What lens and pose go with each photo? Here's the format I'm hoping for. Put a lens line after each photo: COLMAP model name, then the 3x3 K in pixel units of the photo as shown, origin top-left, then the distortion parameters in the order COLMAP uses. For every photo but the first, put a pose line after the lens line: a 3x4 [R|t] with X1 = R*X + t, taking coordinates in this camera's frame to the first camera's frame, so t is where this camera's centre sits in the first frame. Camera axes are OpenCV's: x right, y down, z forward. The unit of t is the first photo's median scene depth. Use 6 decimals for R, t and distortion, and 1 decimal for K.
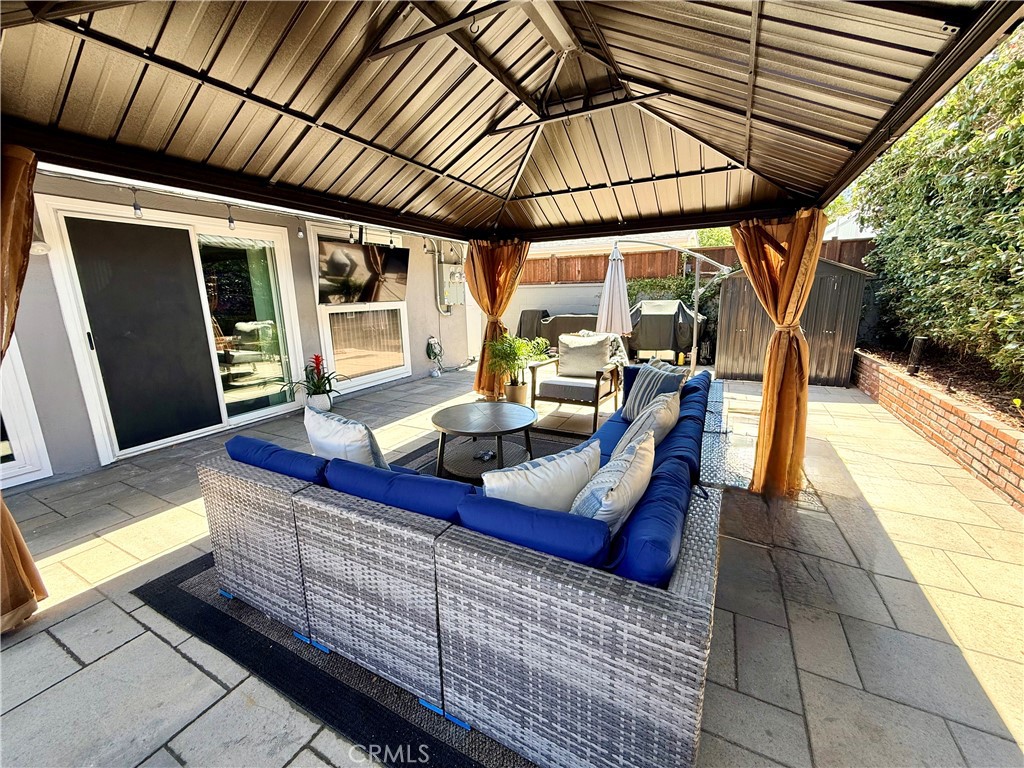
lens RADIAL K [[404.2, 0, 512.0], [0, 404.2, 384.0], [0, 0, 1]] dist [0.000034, 0.000238]
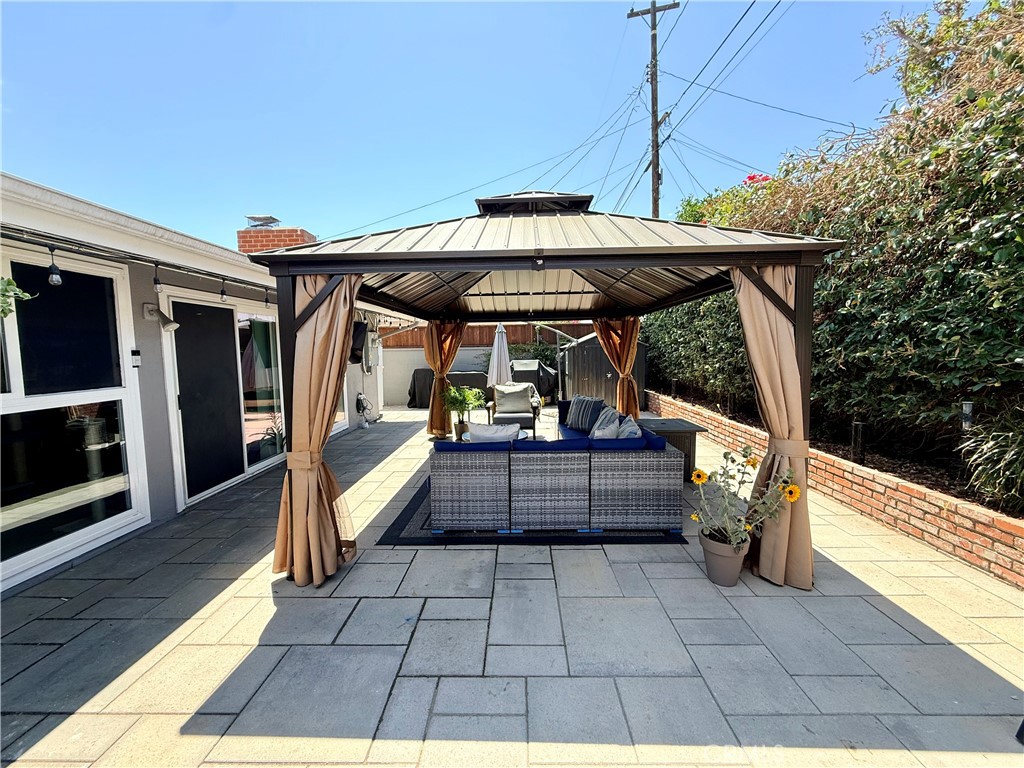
lens RADIAL K [[404.2, 0, 512.0], [0, 404.2, 384.0], [0, 0, 1]] dist [0.000034, 0.000238]
pose [[0.896626, -0.035589, 0.441356, -0.581929], [0.096503, 0.988510, -0.116338, 0.060295], [-0.432145, 0.146904, 0.889758, -0.394315]]
